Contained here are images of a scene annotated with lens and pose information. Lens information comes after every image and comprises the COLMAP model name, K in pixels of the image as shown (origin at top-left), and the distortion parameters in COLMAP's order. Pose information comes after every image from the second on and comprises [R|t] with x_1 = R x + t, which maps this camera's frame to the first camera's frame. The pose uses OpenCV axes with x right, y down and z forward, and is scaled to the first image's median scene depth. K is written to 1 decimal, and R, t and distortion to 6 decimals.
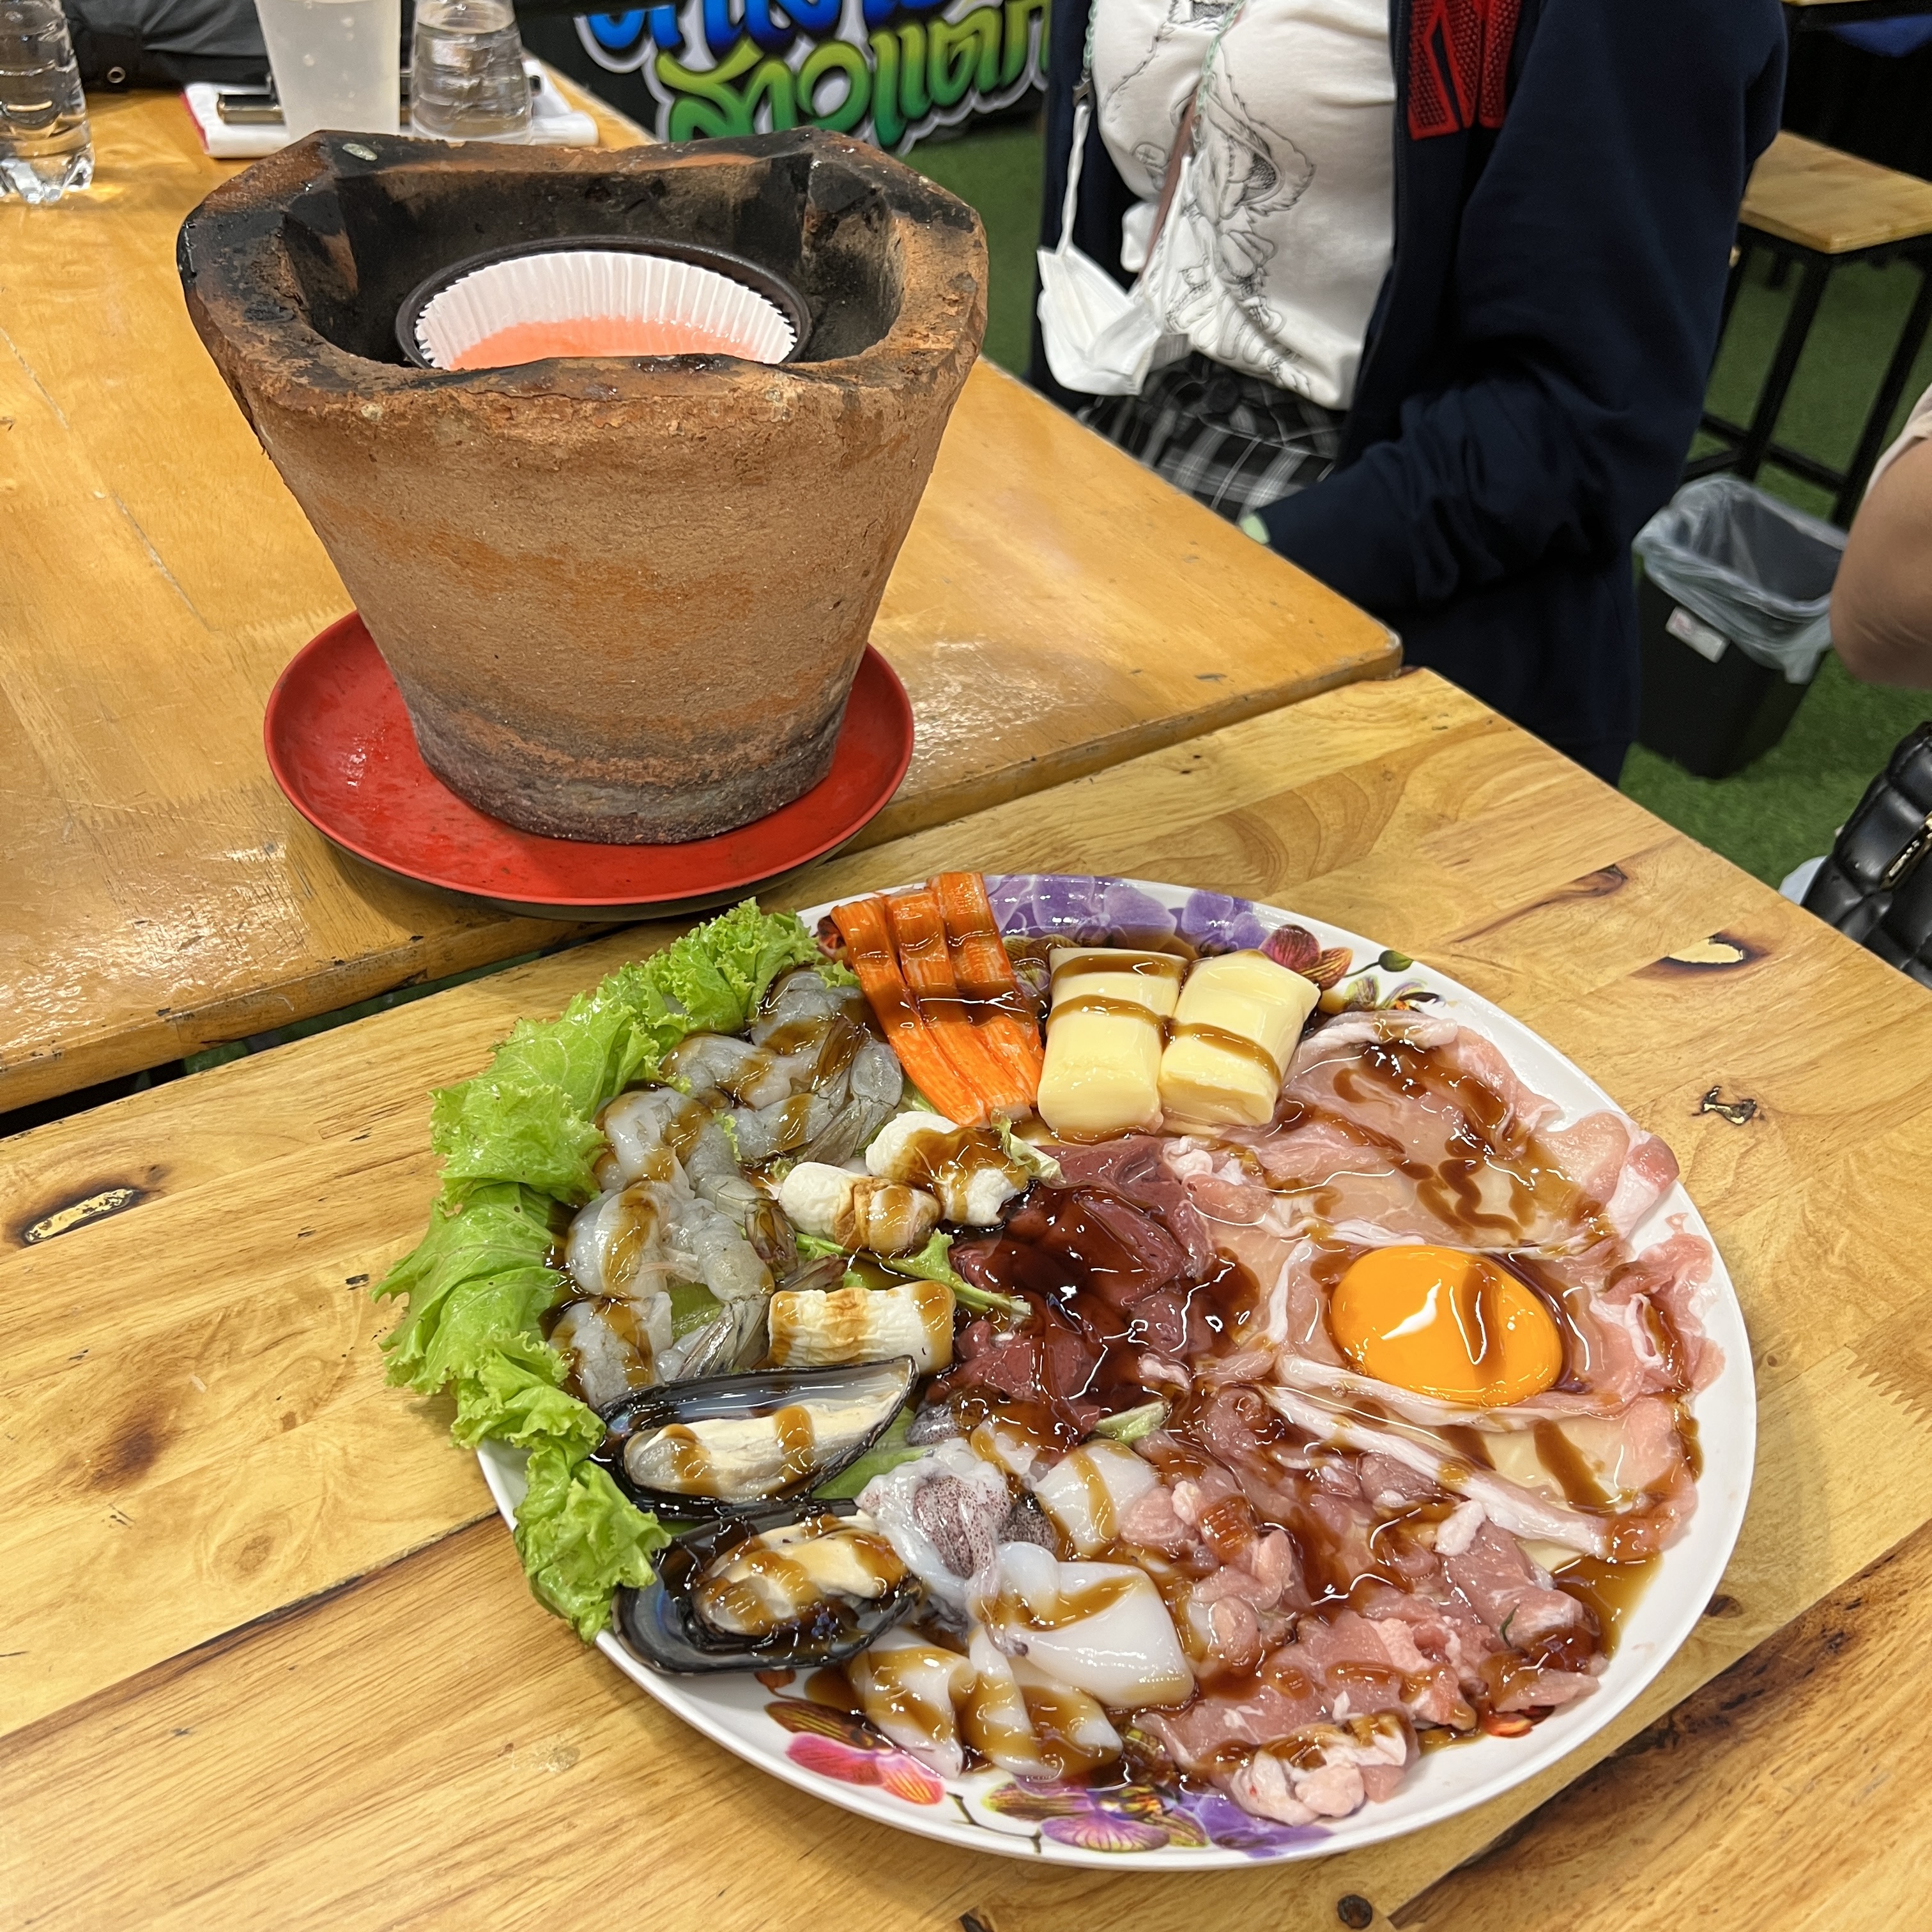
lens RADIAL K [[2007.5, 0, 962.8], [0, 2007.5, 995.5], [0, 0, 1]] dist [0.174043, -0.581585]
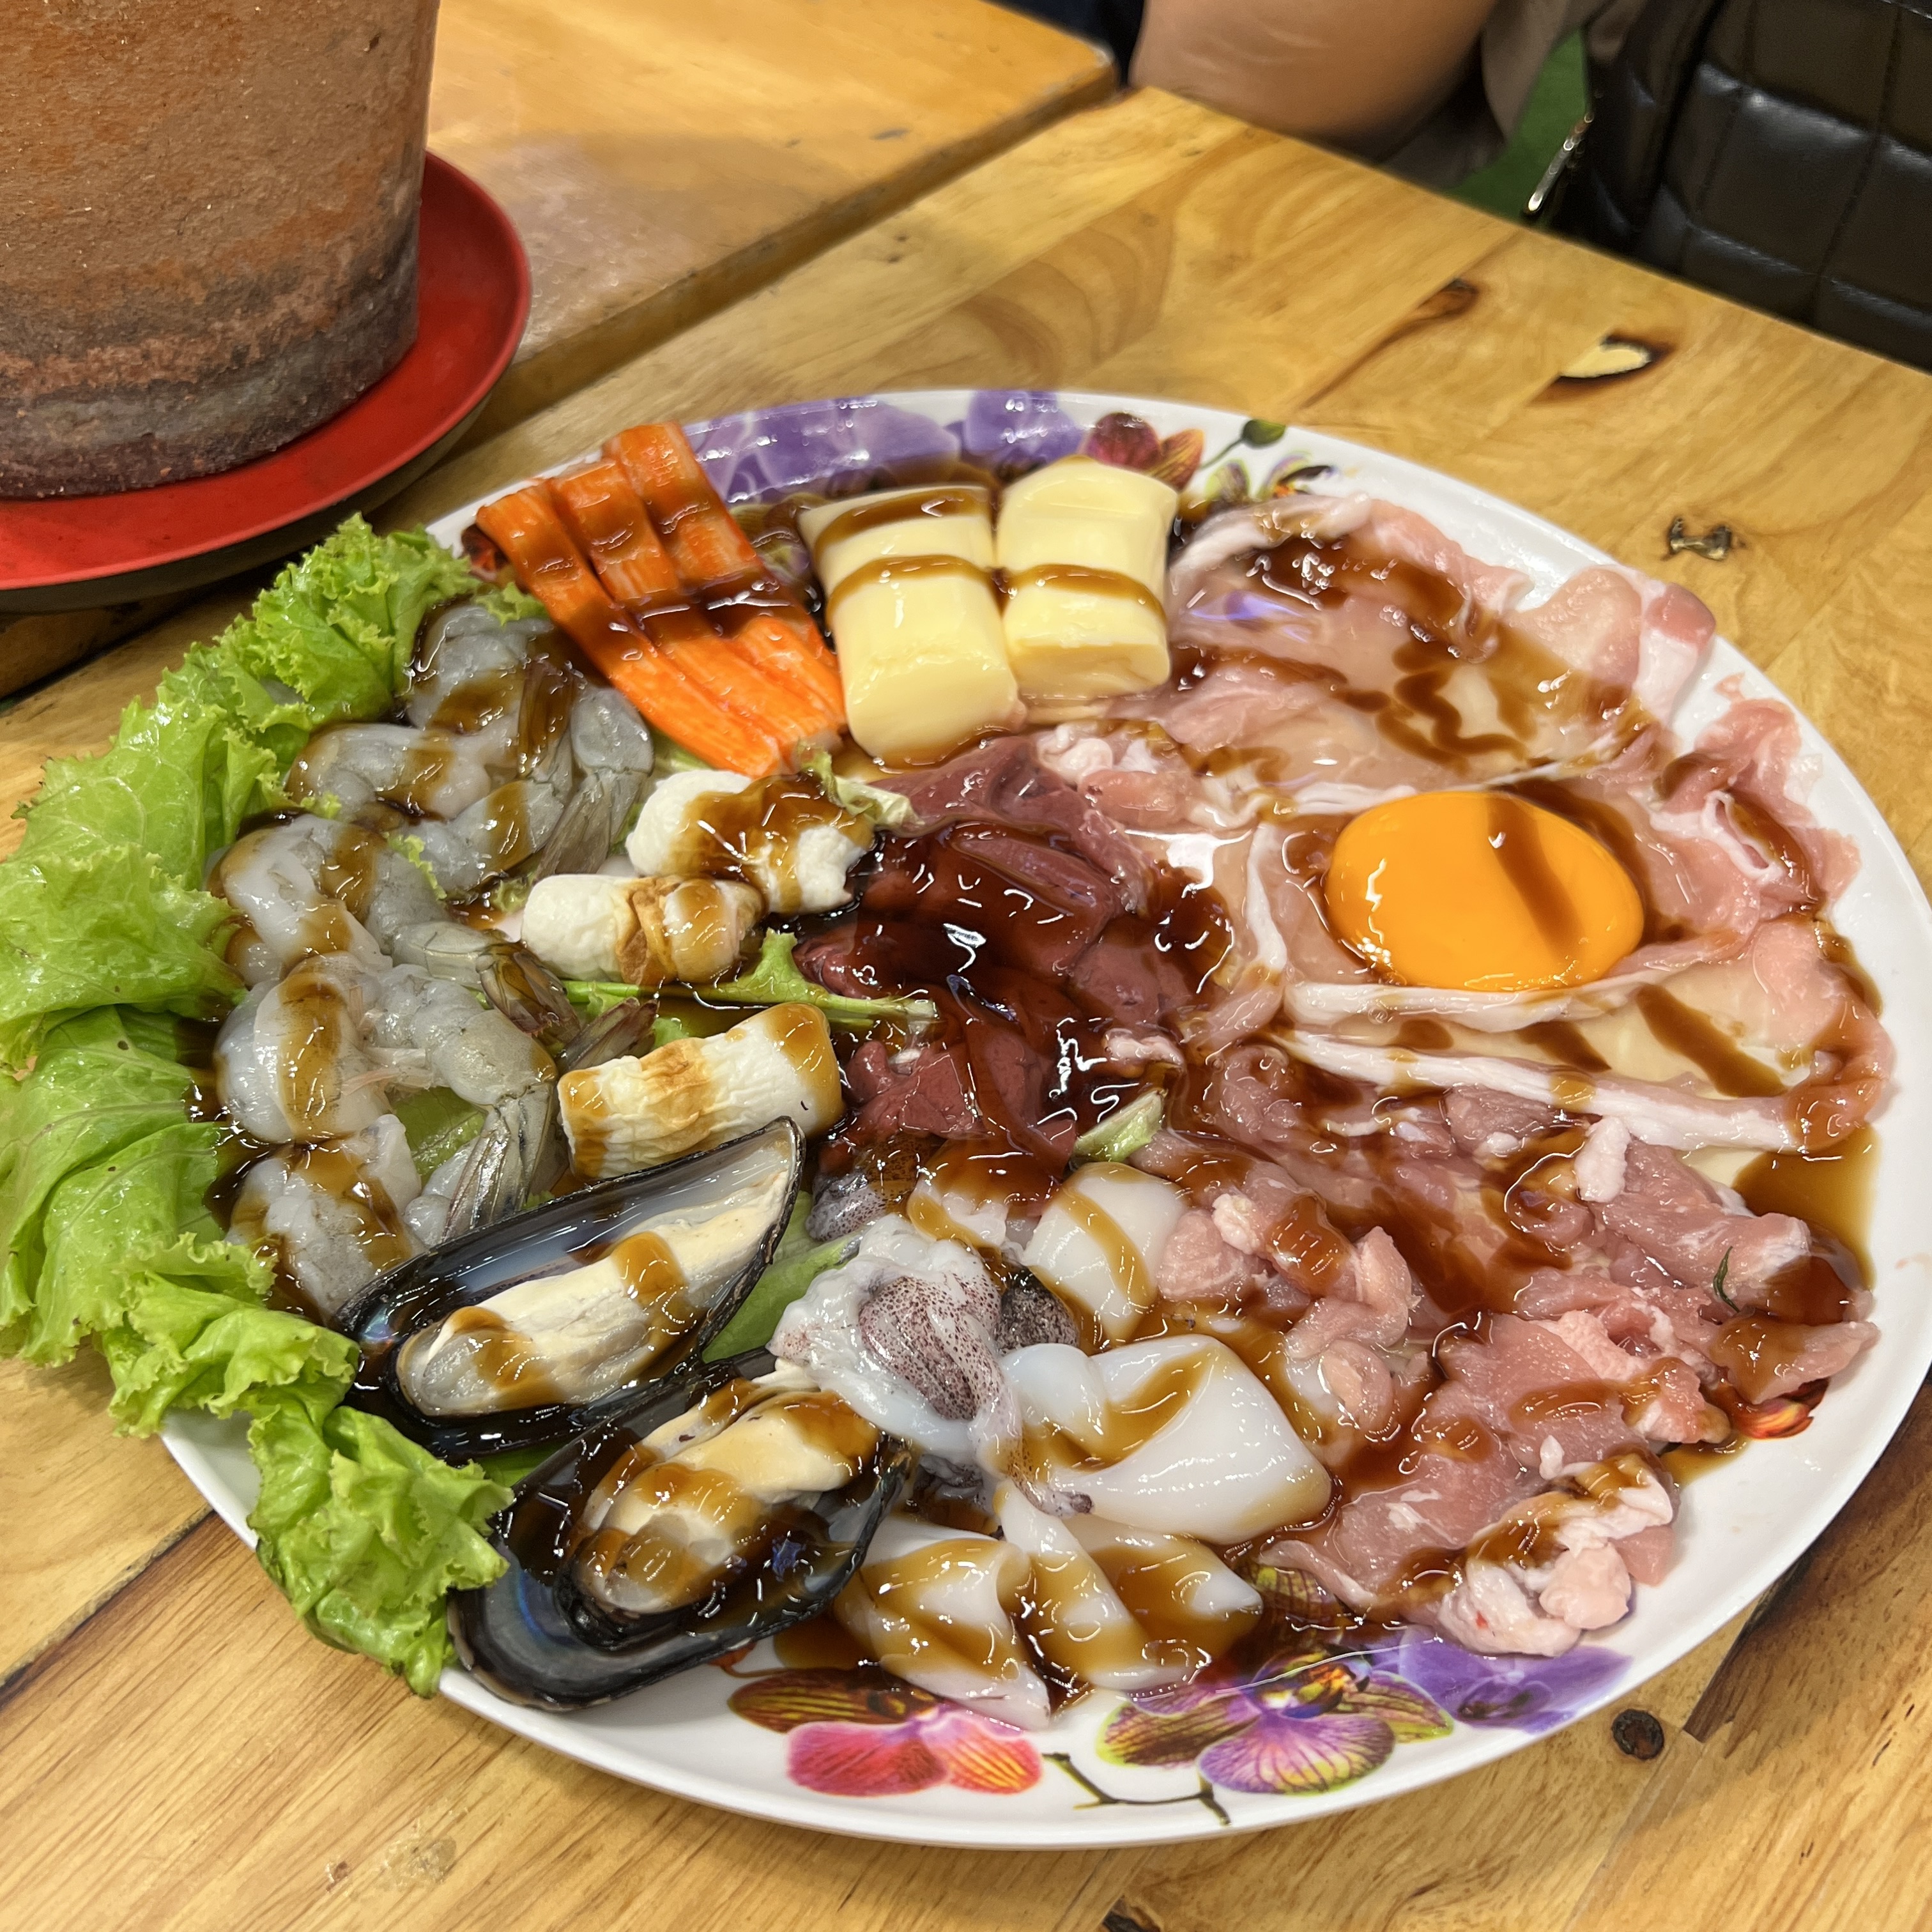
lens RADIAL K [[2007.5, 0, 962.8], [0, 2007.5, 995.5], [0, 0, 1]] dist [0.174043, -0.581585]
pose [[0.960138, -0.234234, 0.152543, -0.059912], [0.206573, 0.962230, 0.177315, 0.031484], [-0.188315, -0.138736, 0.972260, 0.329294]]
